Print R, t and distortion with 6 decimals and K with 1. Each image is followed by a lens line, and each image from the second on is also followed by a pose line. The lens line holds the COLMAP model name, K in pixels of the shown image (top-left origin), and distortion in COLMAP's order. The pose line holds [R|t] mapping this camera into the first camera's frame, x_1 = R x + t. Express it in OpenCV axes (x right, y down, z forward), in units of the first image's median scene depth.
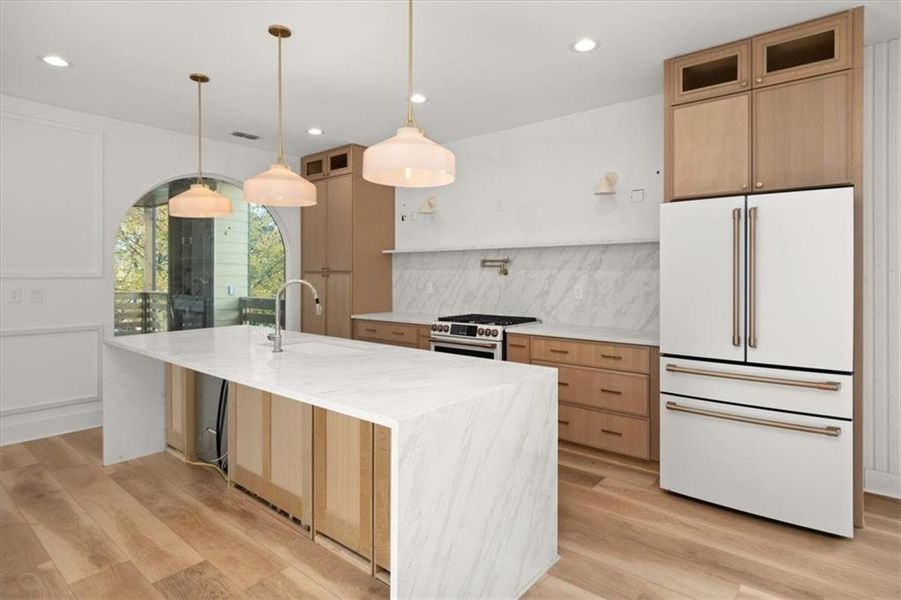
lens RADIAL K [[481.7, 0, 456.5], [0, 481.7, 279.1], [0, 0, 1]] dist [-0.003608, -0.004732]
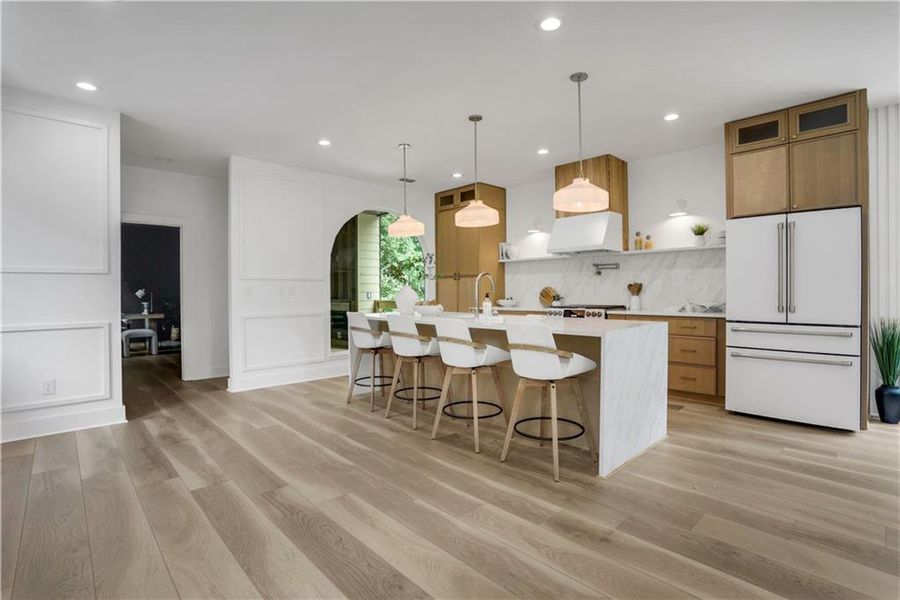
lens RADIAL K [[428.8, 0, 452.5], [0, 428.8, 296.3], [0, 0, 1]] dist [-0.050139, 0.014158]
pose [[0.992657, -0.007895, -0.120709, -0.243486], [0.008669, 0.999945, 0.005889, 0.058862], [0.120656, -0.006892, 0.992670, -0.370413]]
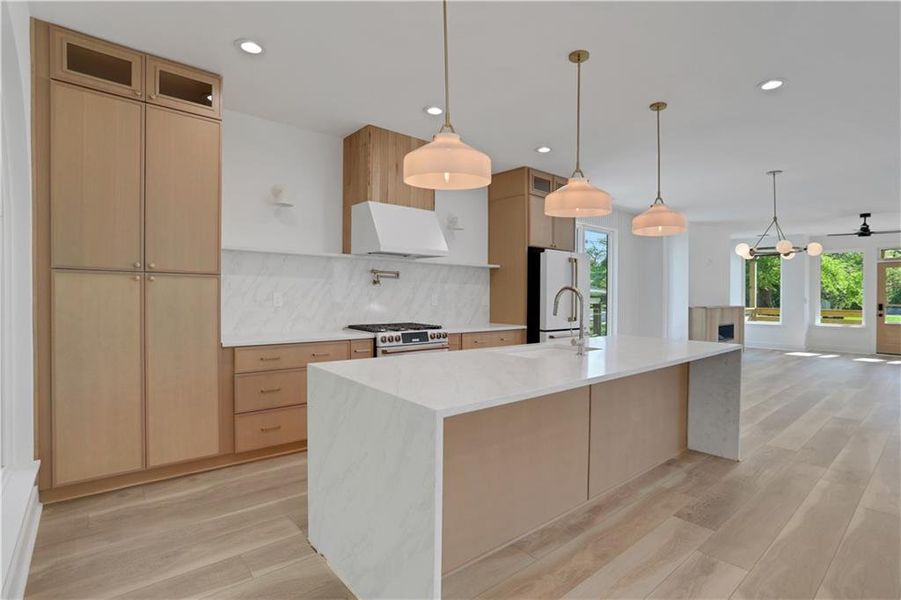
lens RADIAL K [[448.5, 0, 457.3], [0, 448.5, 306.6], [0, 0, 1]] dist [-0.017223, 0.001539]
pose [[0.161324, -0.033052, 0.986348, -1.221975], [-0.007453, 0.999370, 0.034708, 0.004799], [-0.986873, -0.012951, 0.160976, 0.966804]]
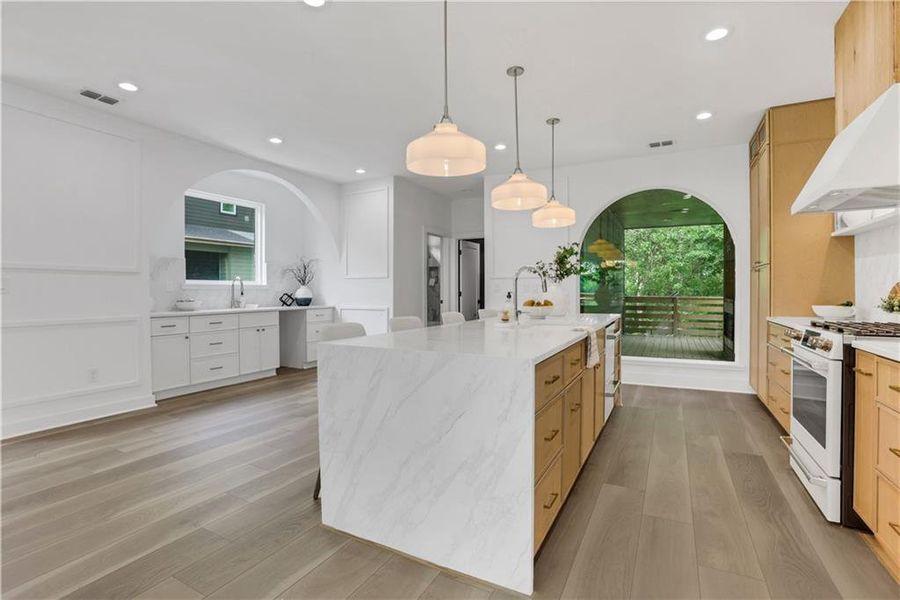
lens RADIAL K [[428.8, 0, 440.1], [0, 428.8, 290.6], [0, 0, 1]] dist [-0.050139, 0.014158]
pose [[0.179720, -0.002935, -0.983713, 0.613363], [-0.004113, 0.999985, -0.003735, 0.057839], [0.983709, 0.004717, 0.179705, 0.529272]]
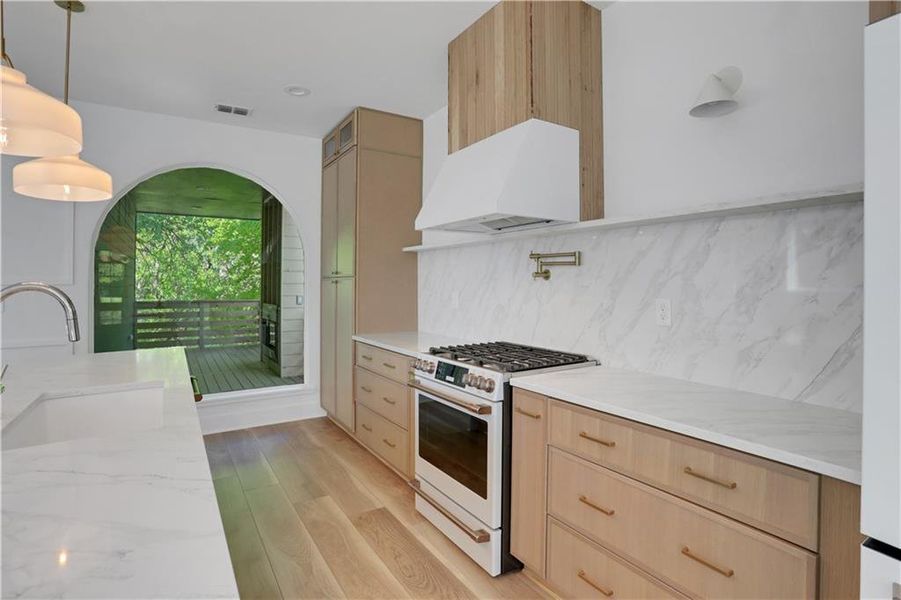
lens RADIAL K [[462.1, 0, 456.8], [0, 462.1, 280.0], [0, 0, 1]] dist [-0.049232, 0.011328]
pose [[0.949223, -0.003283, -0.314588, 0.254838], [-0.002154, 0.999854, -0.016933, 0.003023], [0.314597, 0.016751, 0.949077, 0.607720]]
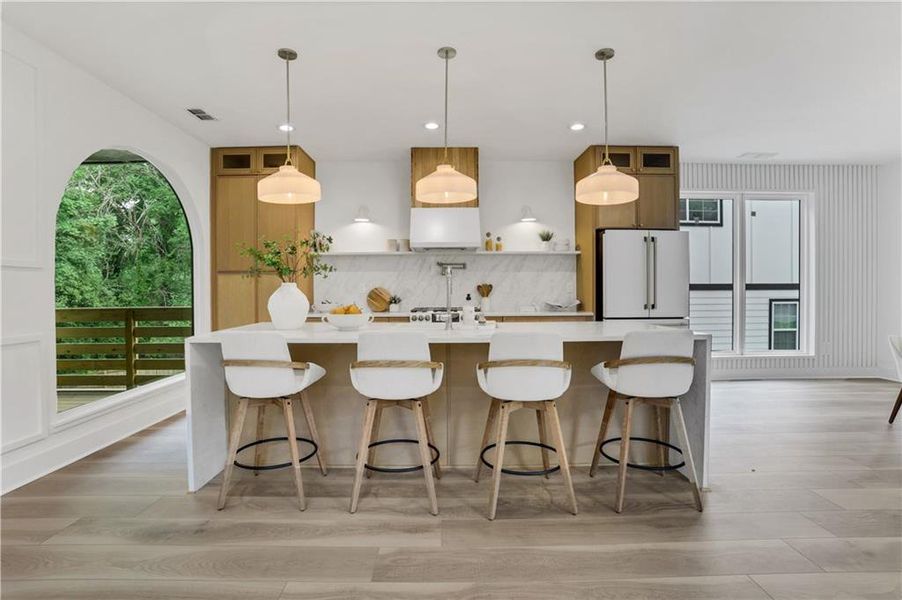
lens RADIAL K [[429.8, 0, 448.4], [0, 429.8, 294.0], [0, 0, 1]] dist [-0.050139, 0.014158]
pose [[0.767441, -0.010348, 0.641036, -0.894926], [0.010624, 0.999938, 0.003423, 0.053592], [-0.641031, 0.004183, 0.767504, 0.177292]]
